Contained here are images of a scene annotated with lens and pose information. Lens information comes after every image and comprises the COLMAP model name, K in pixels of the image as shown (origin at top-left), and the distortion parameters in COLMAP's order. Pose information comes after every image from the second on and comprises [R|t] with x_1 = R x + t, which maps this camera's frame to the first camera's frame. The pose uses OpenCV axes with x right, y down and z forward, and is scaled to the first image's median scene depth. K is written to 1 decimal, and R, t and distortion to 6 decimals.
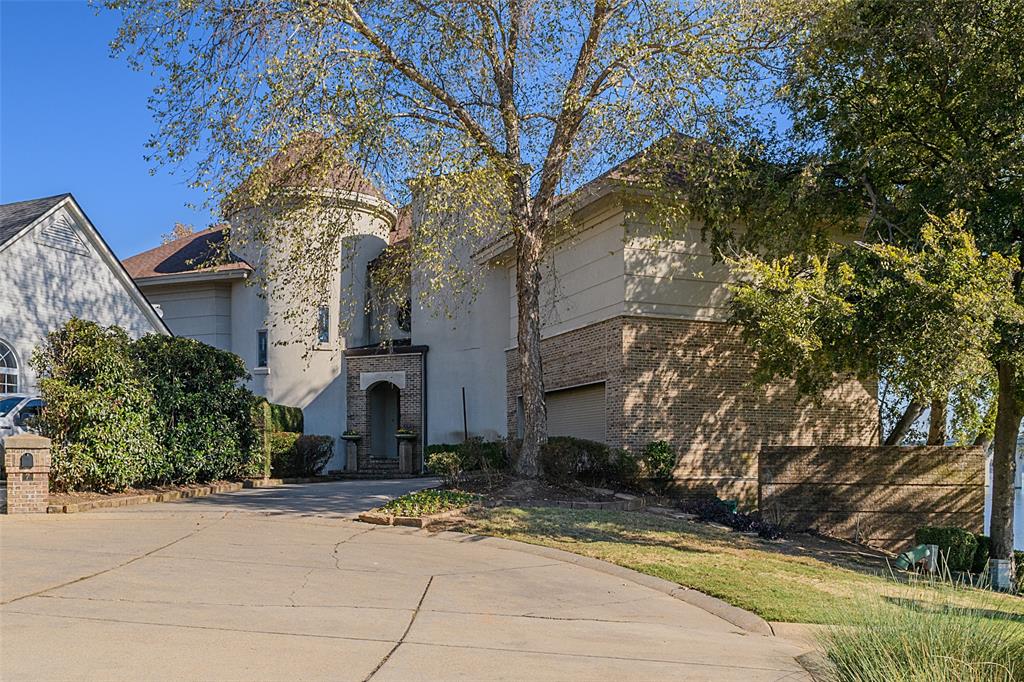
lens RADIAL K [[712.9, 0, 511.9], [0, 712.9, 355.2], [0, 0, 1]] dist [-0.001273, -0.000528]
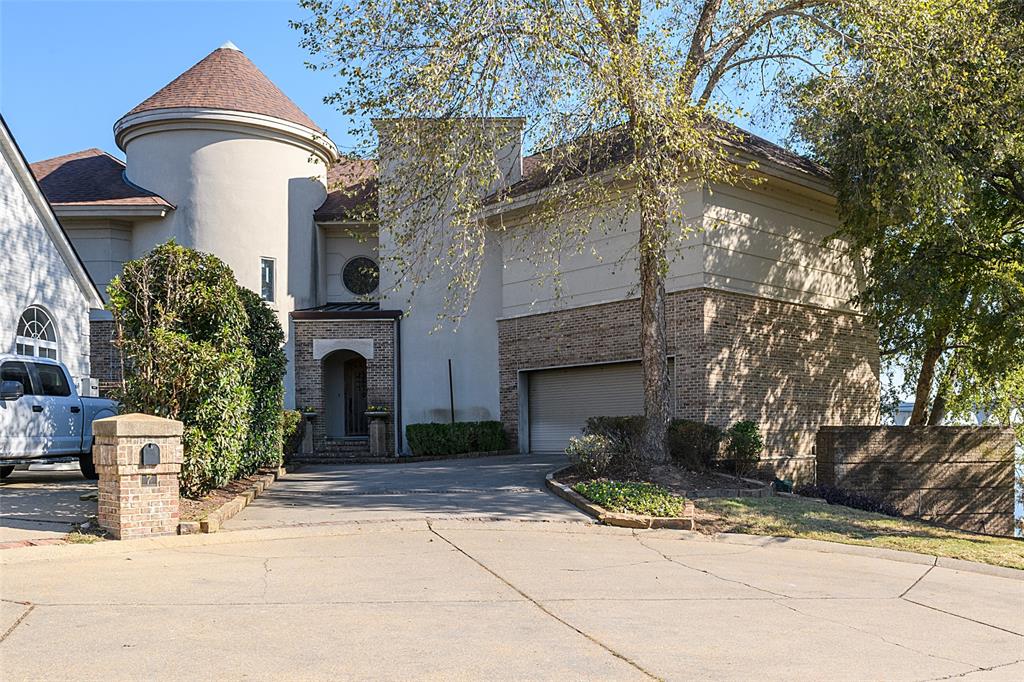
lens RADIAL K [[704.4, 0, 512.0], [0, 704.4, 341.0], [0, 0, 1]] dist [-0.000573, 0.001362]
pose [[0.953037, 0.033792, 0.300963, -0.354562], [-0.037821, 0.999256, 0.007569, 0.016876], [-0.300483, -0.018597, 0.953606, 0.183608]]
